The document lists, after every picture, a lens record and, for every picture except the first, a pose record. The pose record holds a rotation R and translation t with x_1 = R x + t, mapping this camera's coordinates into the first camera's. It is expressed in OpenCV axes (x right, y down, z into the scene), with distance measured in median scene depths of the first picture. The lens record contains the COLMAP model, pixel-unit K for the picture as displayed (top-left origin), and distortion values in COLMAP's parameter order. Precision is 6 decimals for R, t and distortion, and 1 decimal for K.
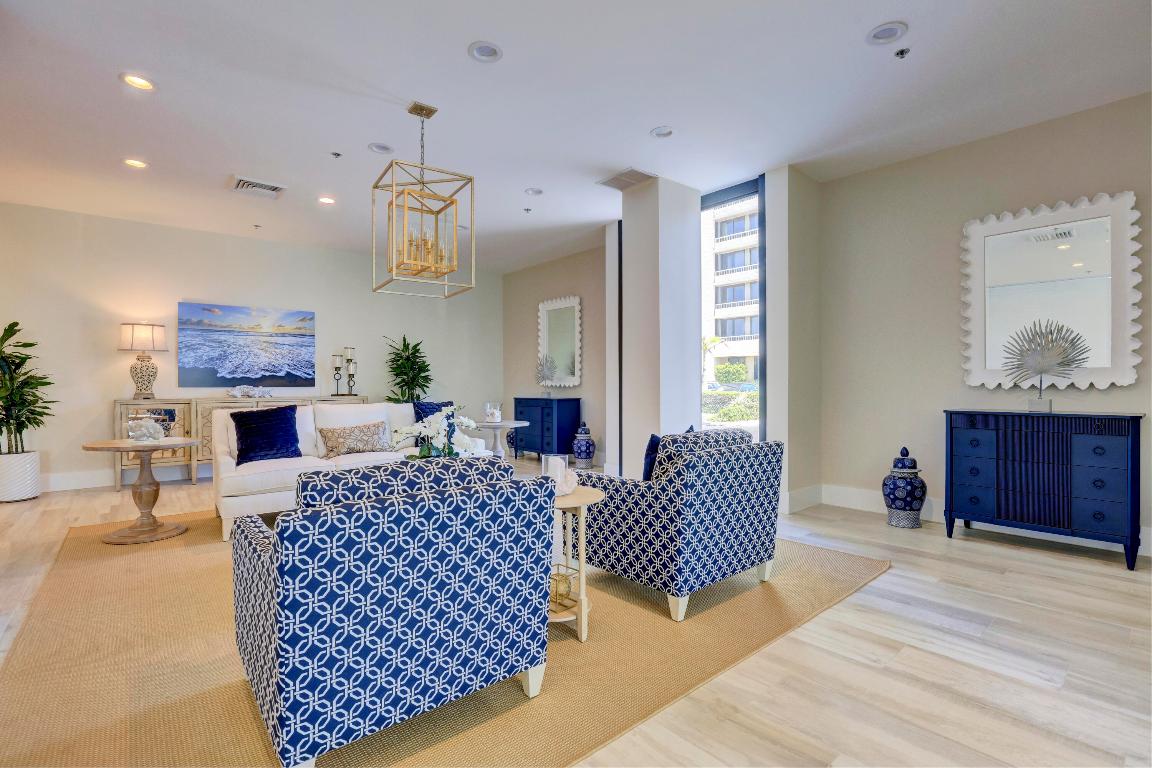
lens RADIAL K [[526.0, 0, 569.9], [0, 526.0, 381.4], [0, 0, 1]] dist [-0.002071, -0.000507]
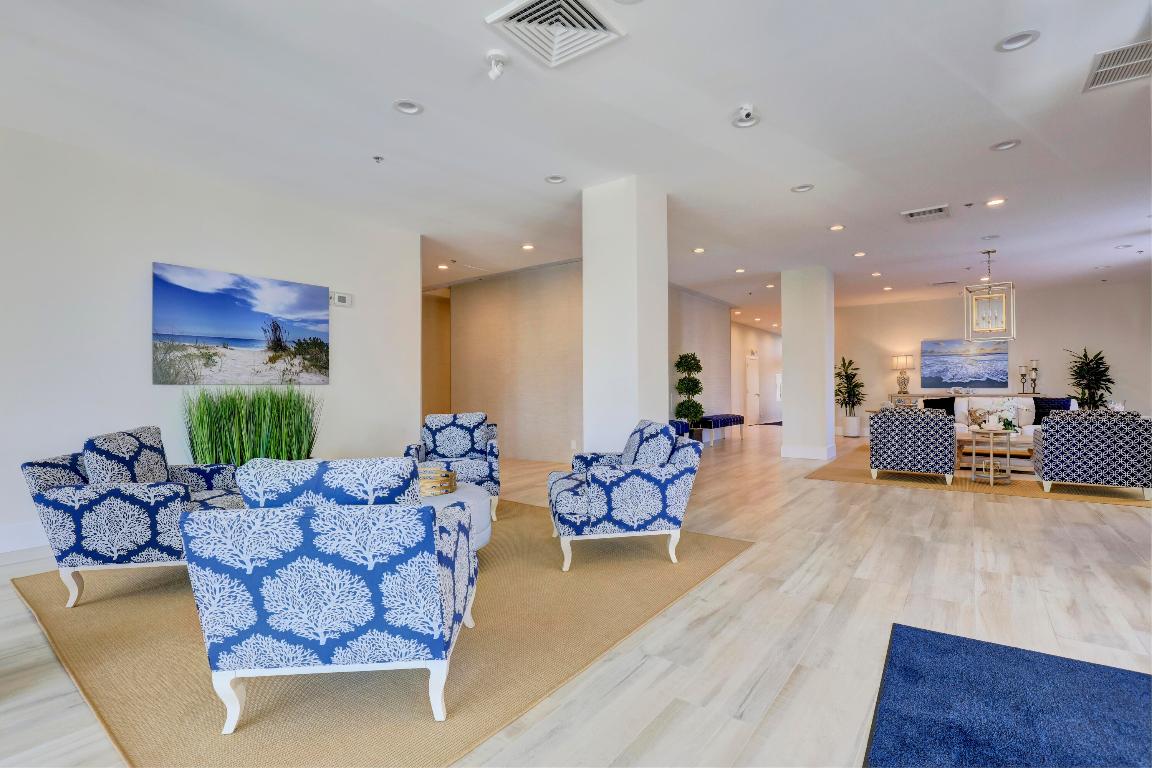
lens RADIAL K [[526.0, 0, 571.8], [0, 526.0, 383.1], [0, 0, 1]] dist [-0.002071, -0.000507]
pose [[0.224168, -0.004245, -0.974541, 0.760847], [0.011532, 0.999932, -0.001703, -0.016465], [0.974482, -0.010856, 0.224202, -0.593297]]
